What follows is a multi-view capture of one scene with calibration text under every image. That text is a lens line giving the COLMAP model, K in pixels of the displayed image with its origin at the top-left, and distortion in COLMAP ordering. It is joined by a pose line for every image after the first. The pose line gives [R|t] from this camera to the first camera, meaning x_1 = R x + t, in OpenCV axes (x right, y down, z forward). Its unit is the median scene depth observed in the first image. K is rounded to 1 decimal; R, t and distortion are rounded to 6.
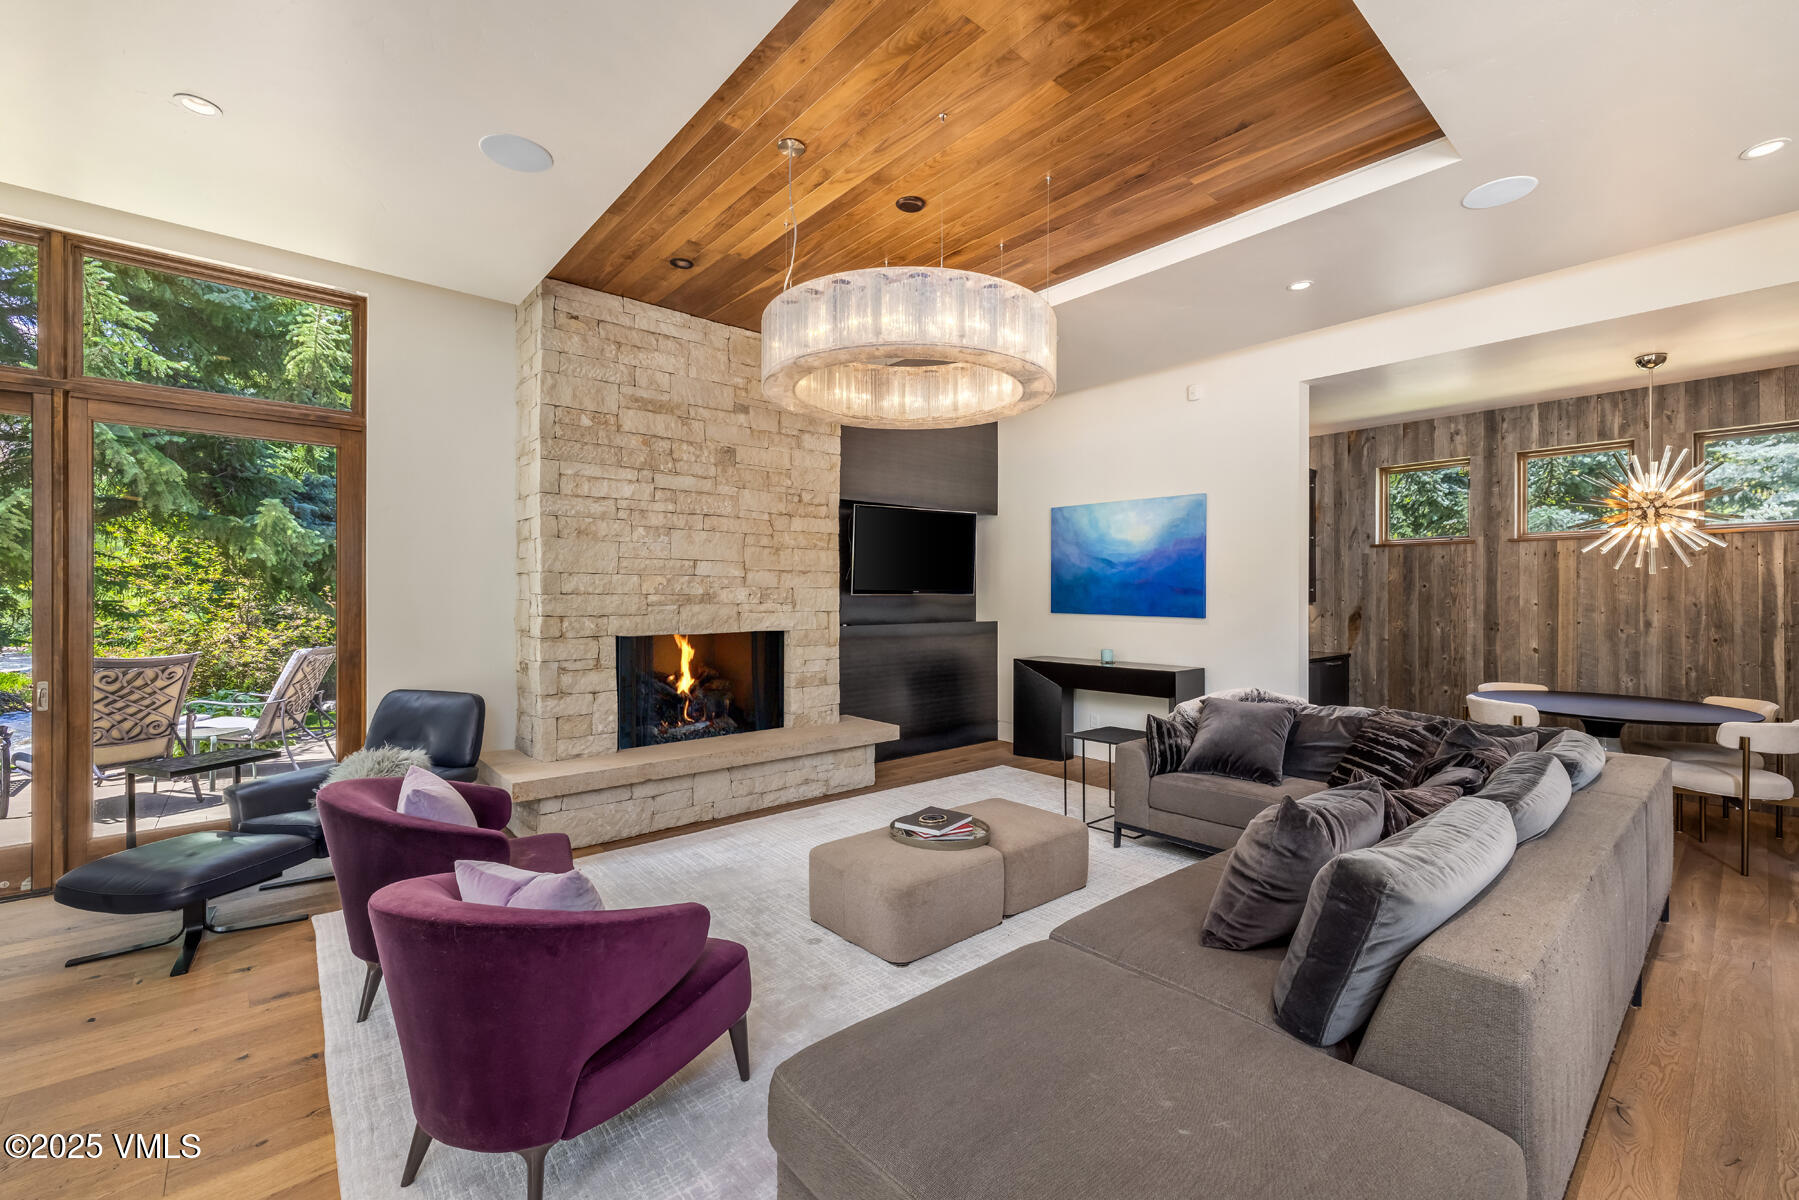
lens RADIAL K [[753.4, 0, 909.3], [0, 753.4, 596.5], [0, 0, 1]] dist [0.000297, 0.000149]
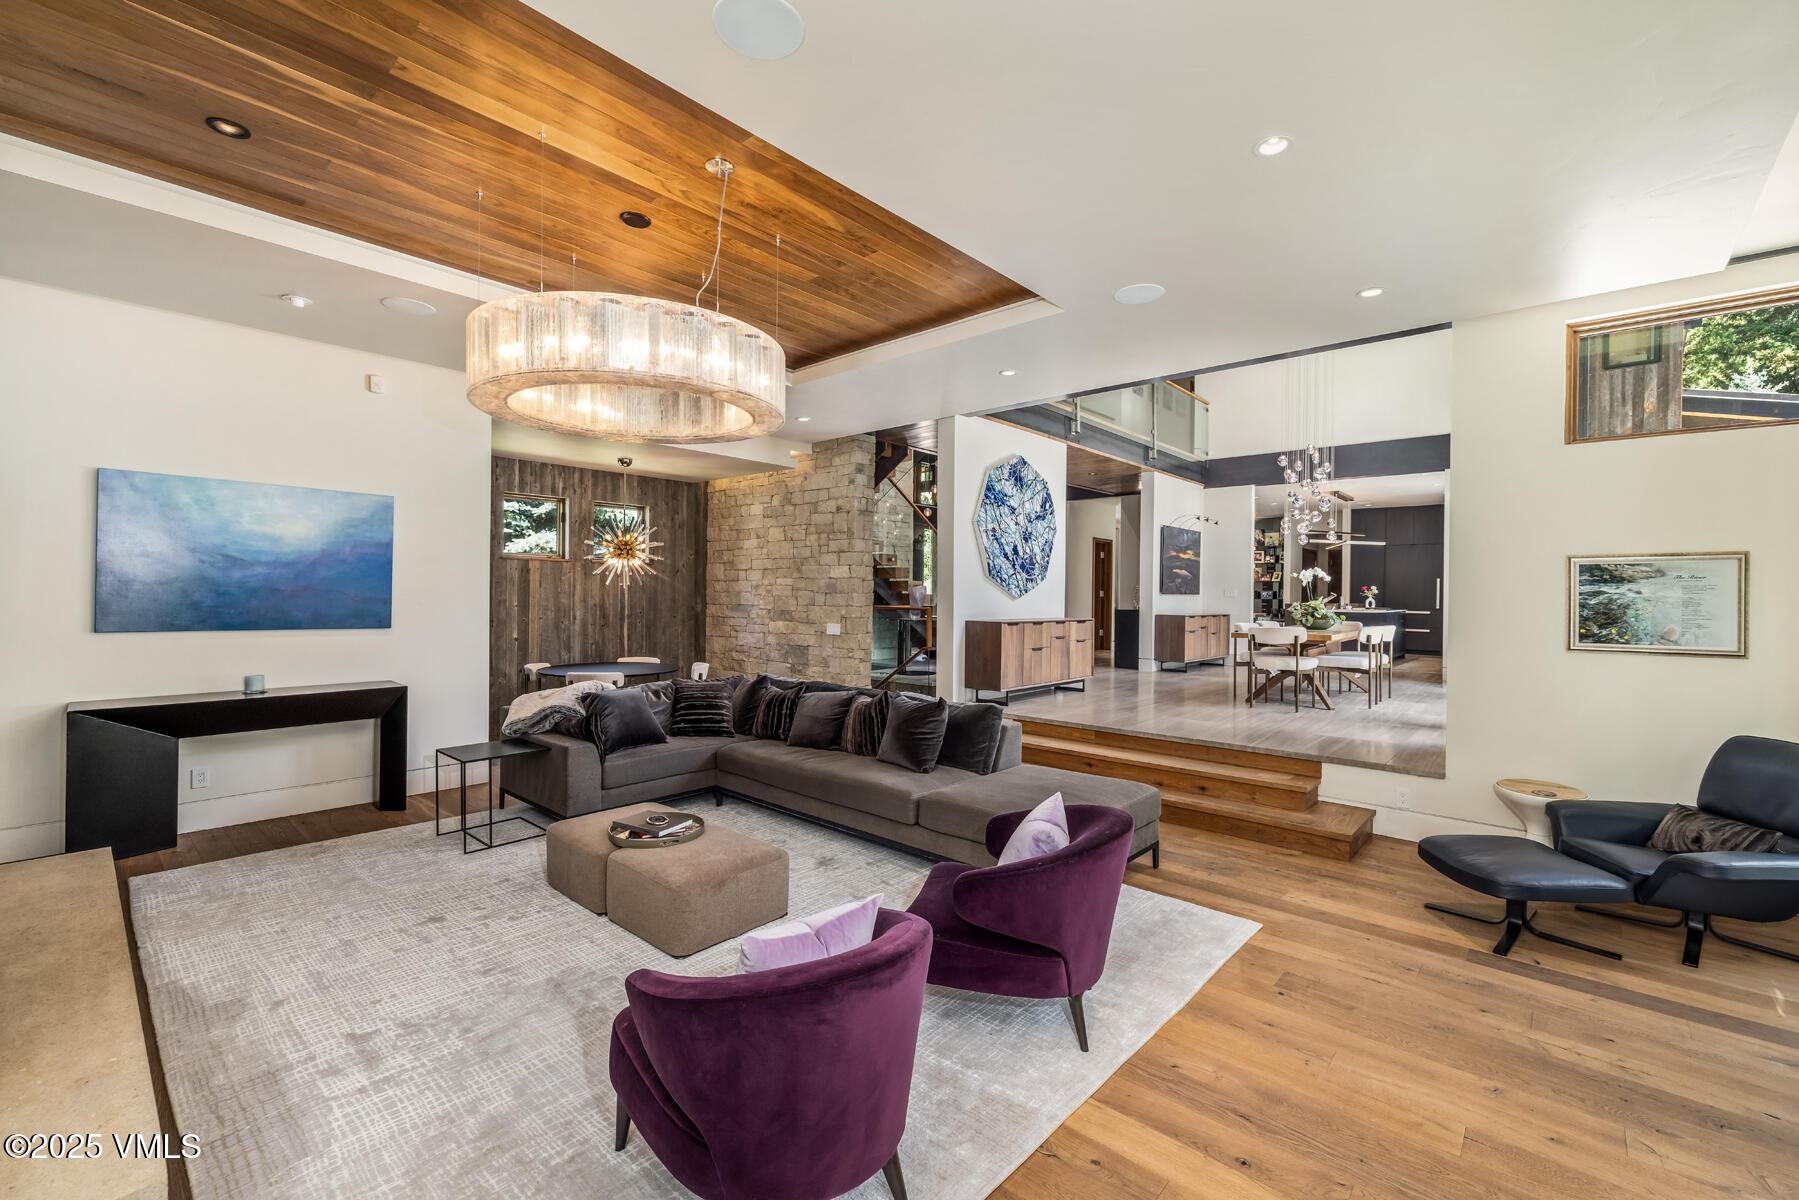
lens RADIAL K [[753.4, 0, 909.3], [0, 753.4, 596.5], [0, 0, 1]] dist [0.000297, 0.000149]
pose [[-0.125908, -0.008629, 0.992004, -0.647324], [-0.011887, 0.999904, 0.007189, -0.026200], [-0.991971, -0.010887, -0.125998, 0.485839]]
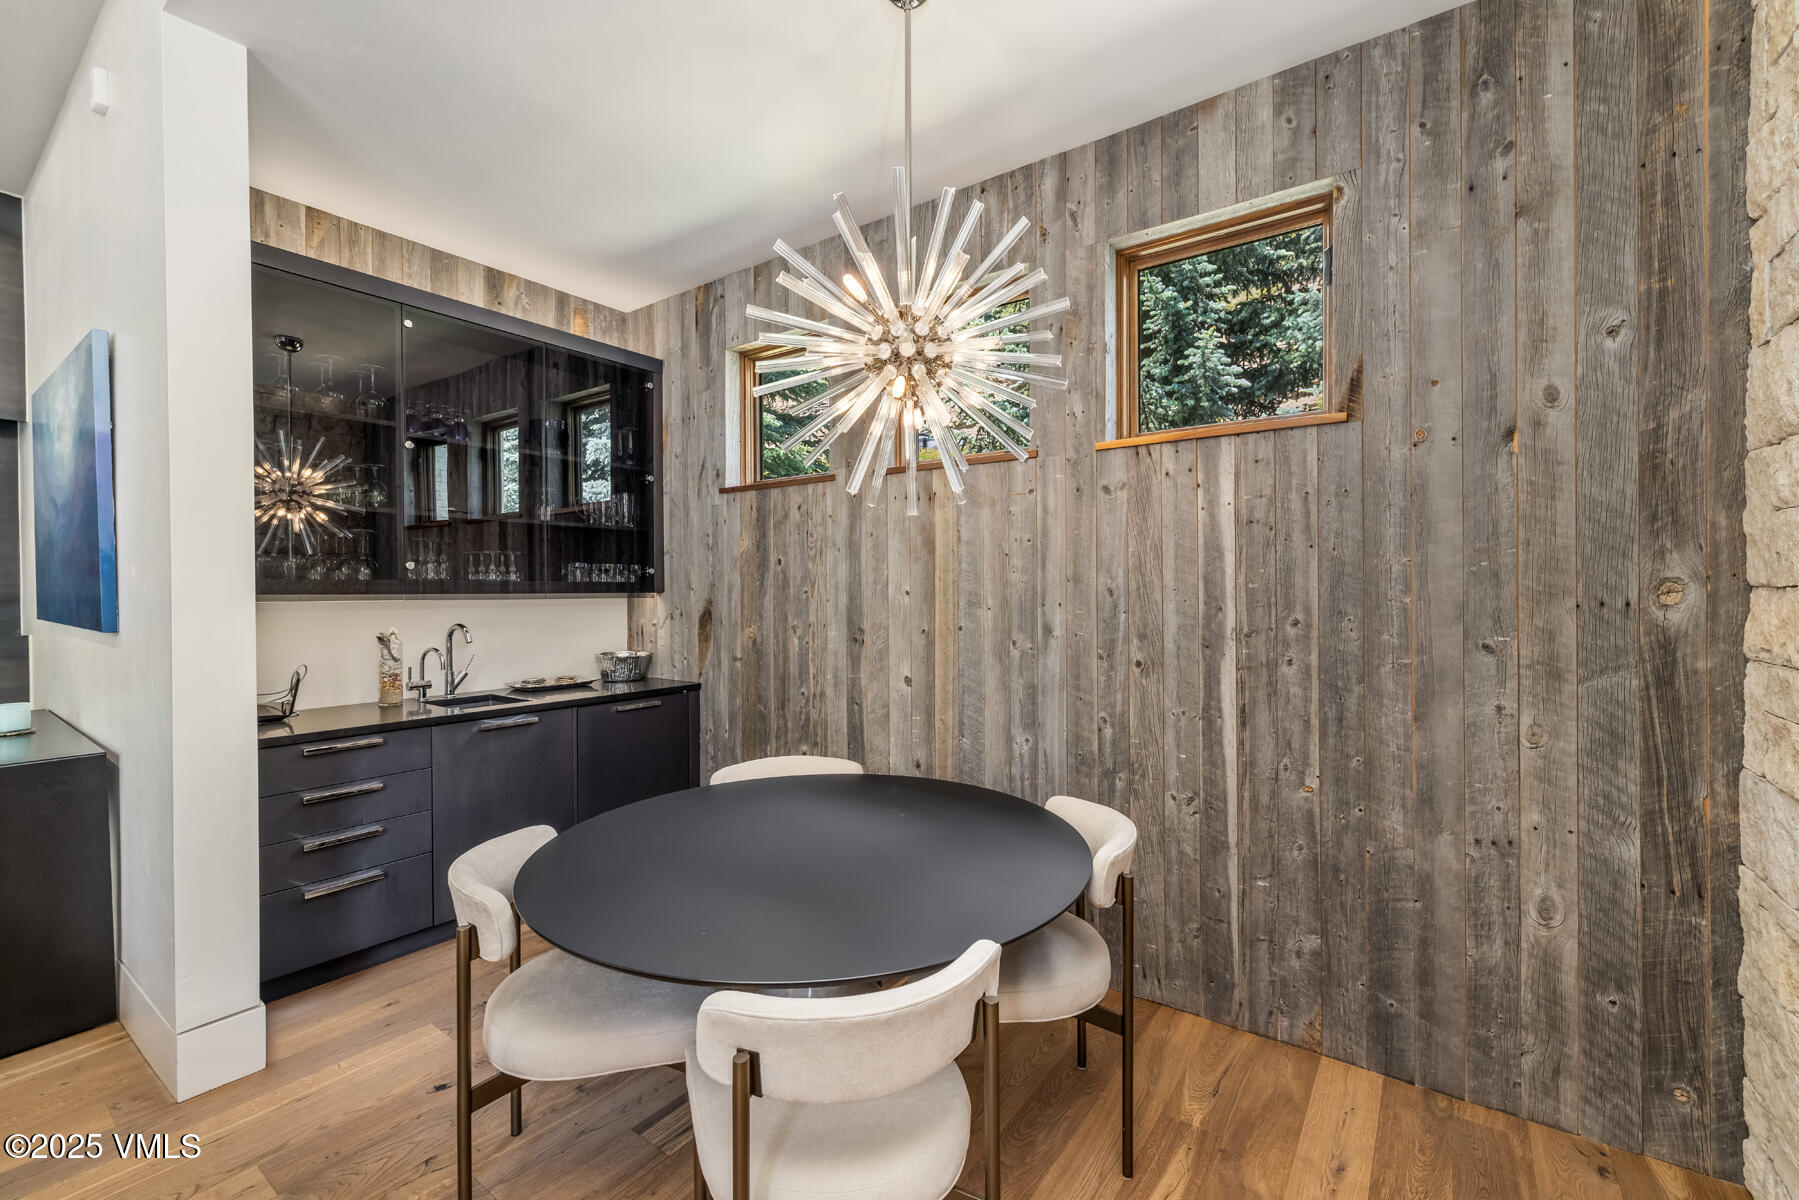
lens RADIAL K [[753.4, 0, 909.3], [0, 753.4, 596.5], [0, 0, 1]] dist [0.000297, 0.000149]
pose [[0.974669, -0.007094, 0.223542, 0.749387], [0.005634, 0.999958, 0.007172, 0.009275], [-0.223583, -0.005731, 0.974668, 0.510687]]
